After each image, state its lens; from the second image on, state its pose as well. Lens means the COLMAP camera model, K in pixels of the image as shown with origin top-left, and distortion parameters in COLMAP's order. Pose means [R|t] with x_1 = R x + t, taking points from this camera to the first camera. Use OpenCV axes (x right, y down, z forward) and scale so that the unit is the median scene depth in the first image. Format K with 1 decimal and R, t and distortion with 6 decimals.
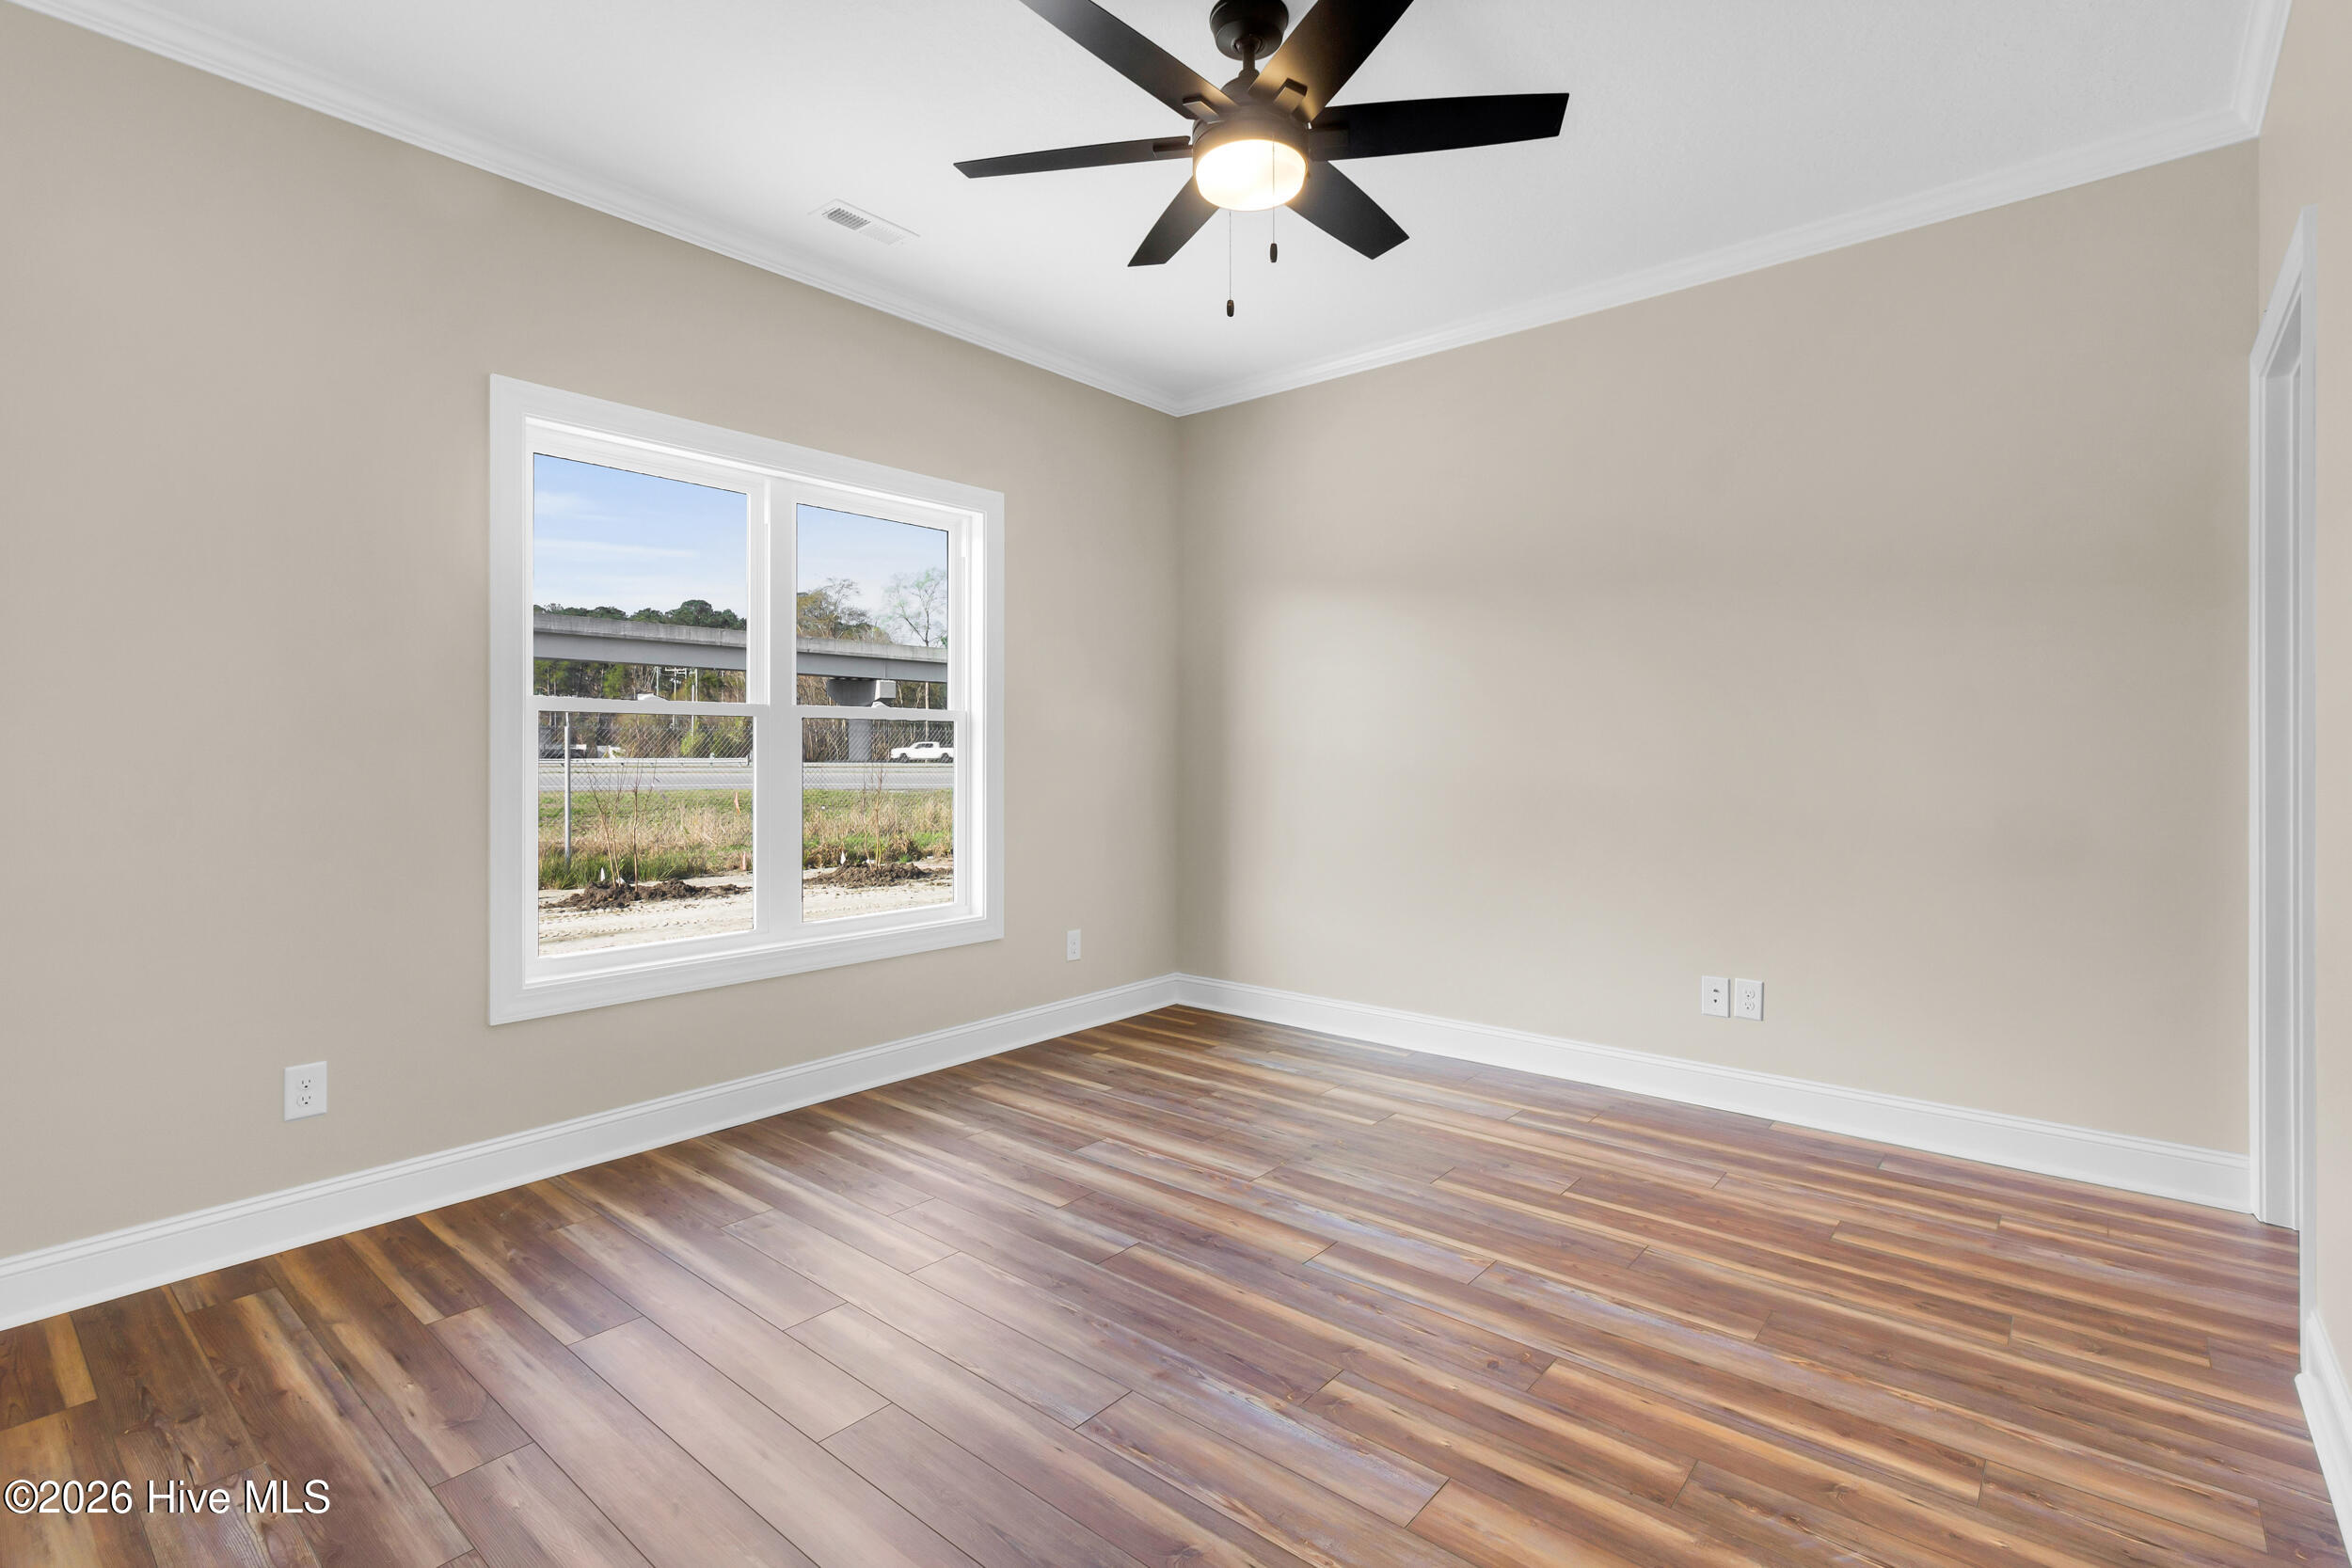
lens RADIAL K [[1095.4, 0, 1183.4], [0, 1095.4, 777.5], [0, 0, 1]] dist [0.000457, -0.000300]
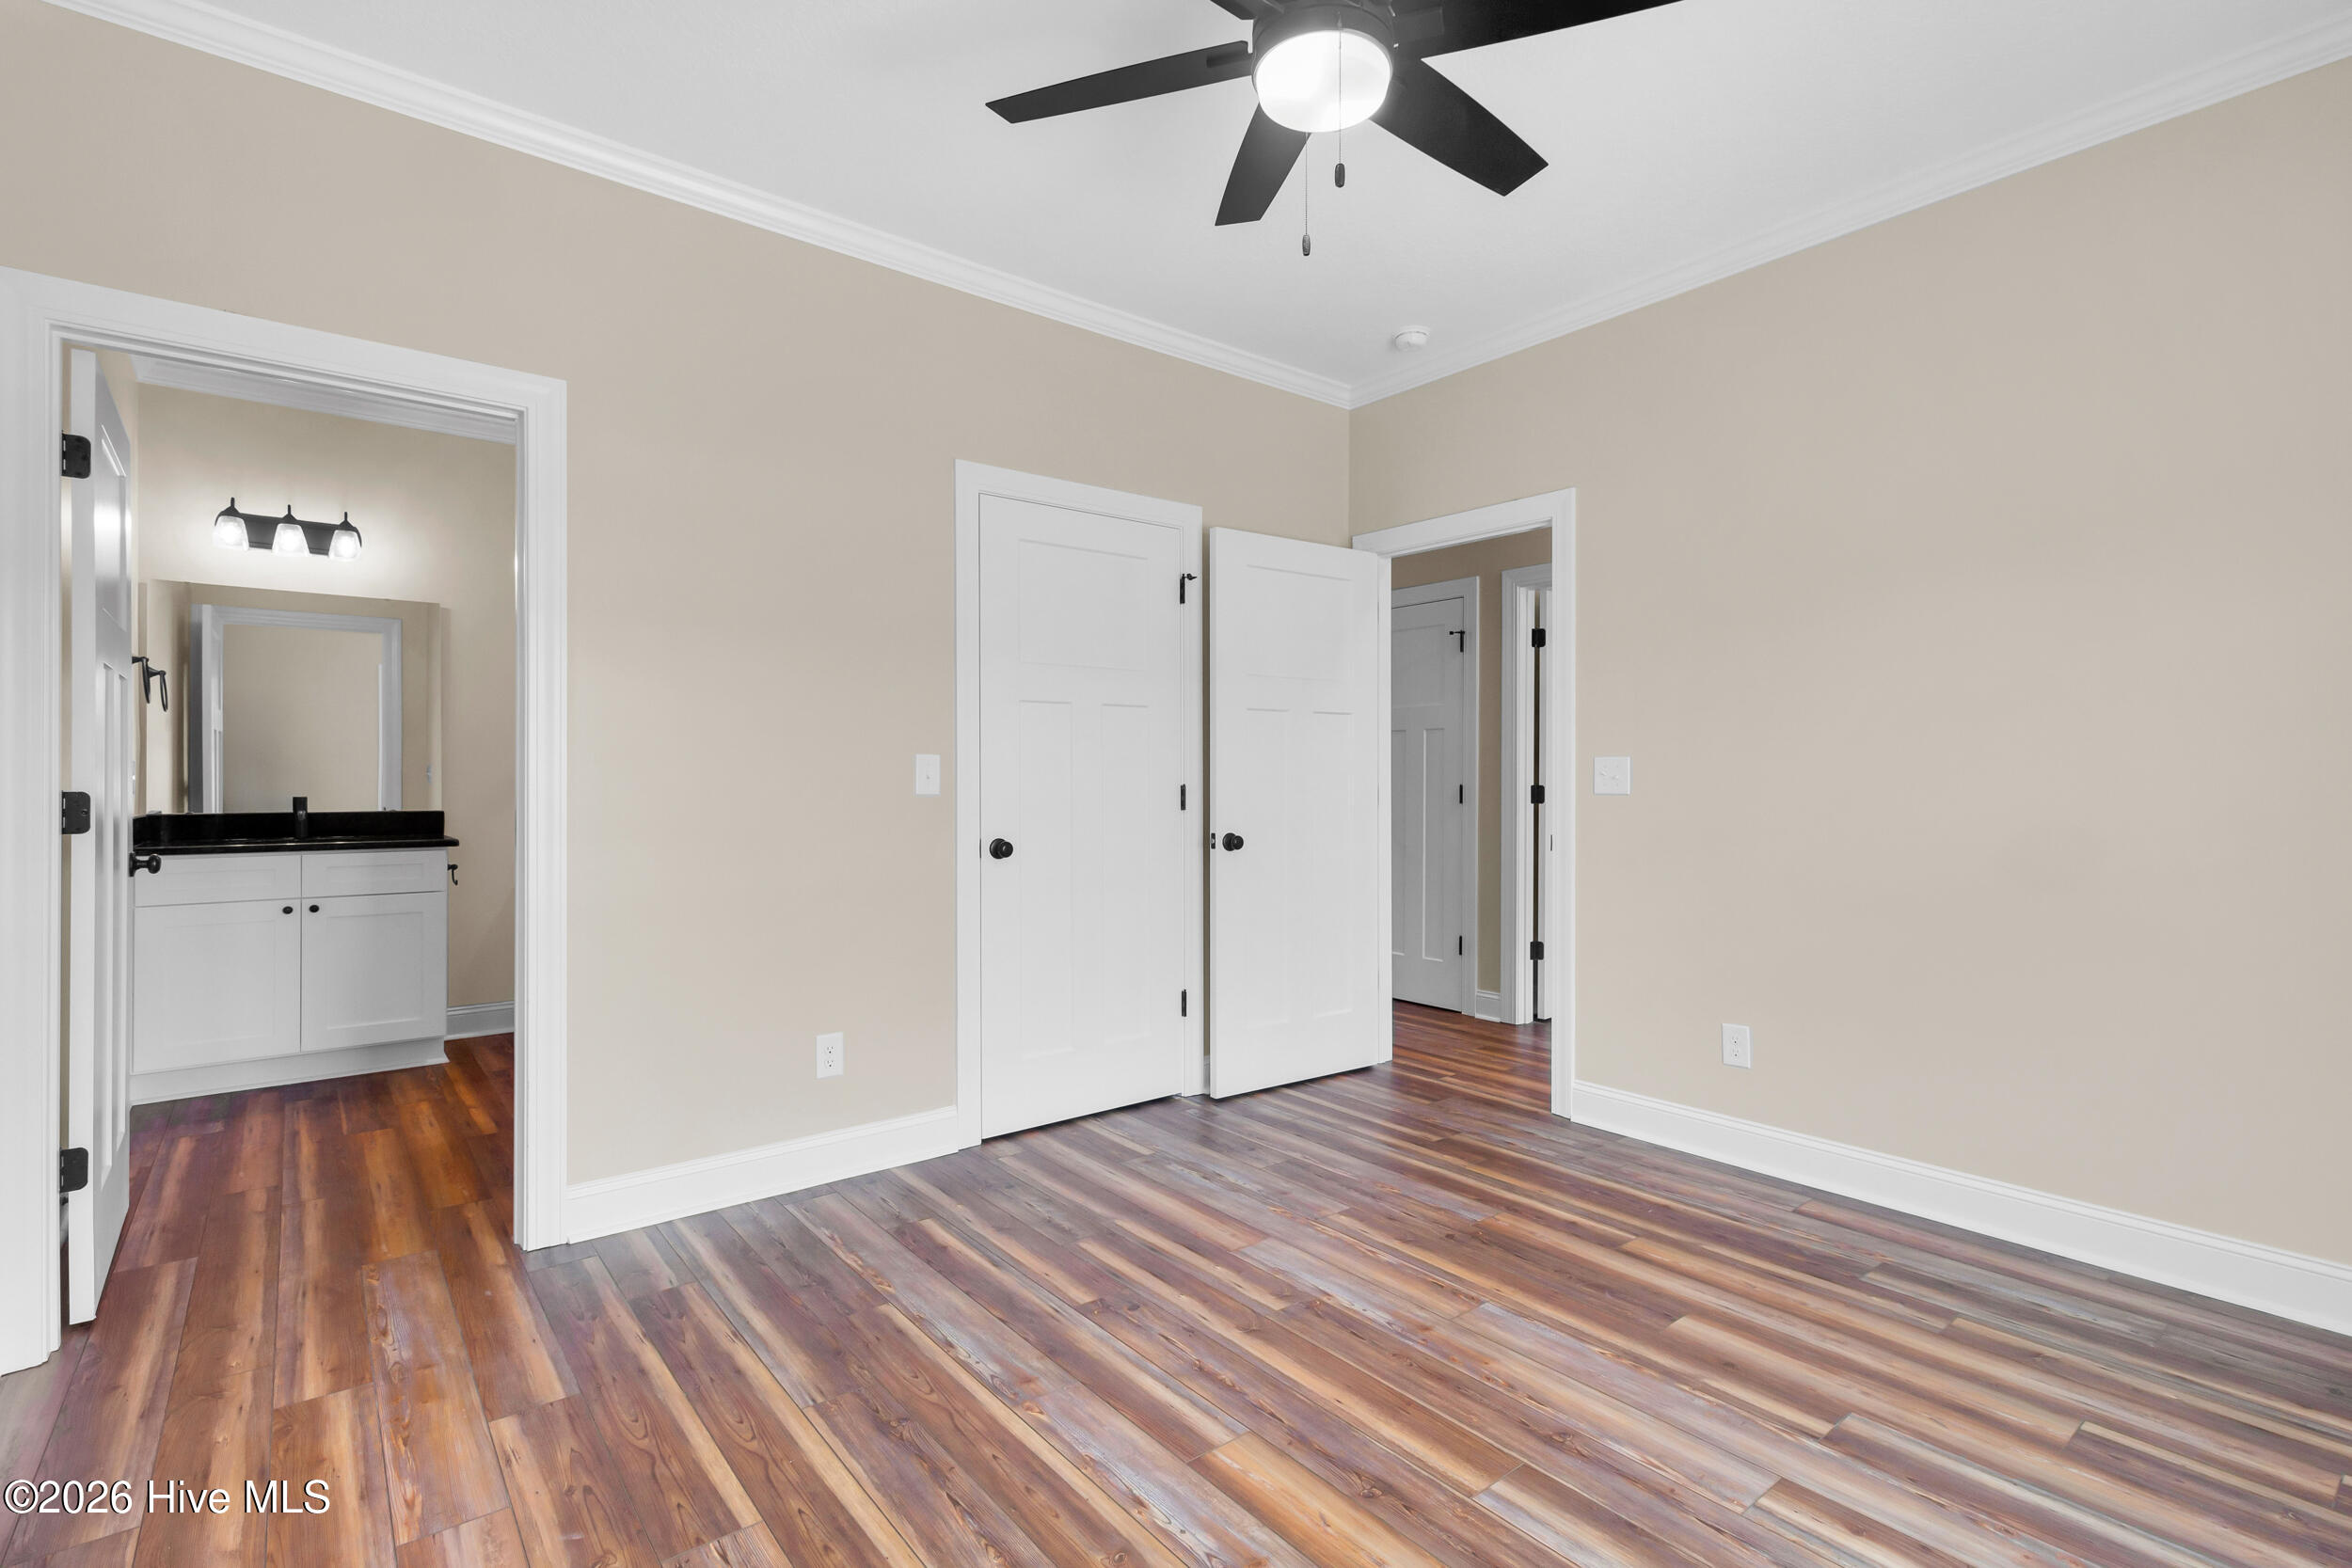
lens RADIAL K [[1095.4, 0, 1183.4], [0, 1095.4, 777.5], [0, 0, 1]] dist [0.000457, -0.000300]
pose [[-0.980489, 0.000951, 0.196574, 0.001815], [0.004932, 0.999792, 0.019765, -0.046137], [-0.196514, 0.020348, -0.980290, 1.981389]]
